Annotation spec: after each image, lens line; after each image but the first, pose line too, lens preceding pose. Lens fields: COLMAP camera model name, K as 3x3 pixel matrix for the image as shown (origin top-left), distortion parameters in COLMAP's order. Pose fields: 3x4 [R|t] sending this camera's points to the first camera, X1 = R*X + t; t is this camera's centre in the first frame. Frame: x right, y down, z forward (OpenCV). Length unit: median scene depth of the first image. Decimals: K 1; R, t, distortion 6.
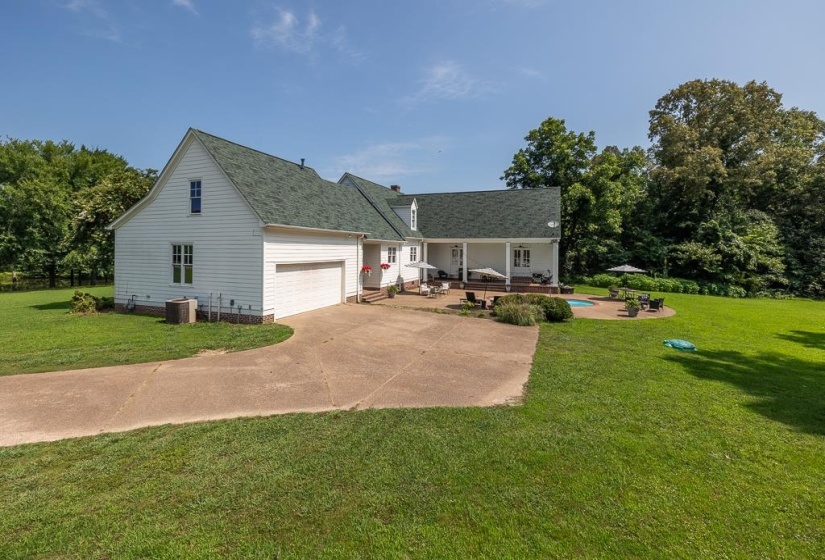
lens RADIAL K [[421.1, 0, 412.6], [0, 421.1, 257.0], [0, 0, 1]] dist [0.004166, 0.000153]
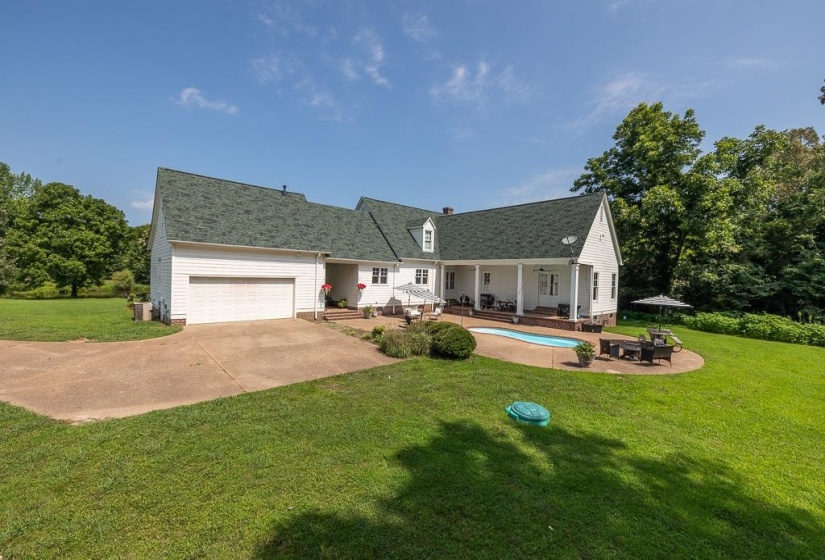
lens RADIAL K [[394.8, 0, 412.4], [0, 394.8, 263.8], [0, 0, 1]] dist [-0.001409, -0.000044]
pose [[0.858413, -0.001213, -0.512958, 0.457075], [-0.031388, 0.997999, -0.054886, 0.014770], [0.511998, 0.063216, 0.856657, 0.229452]]
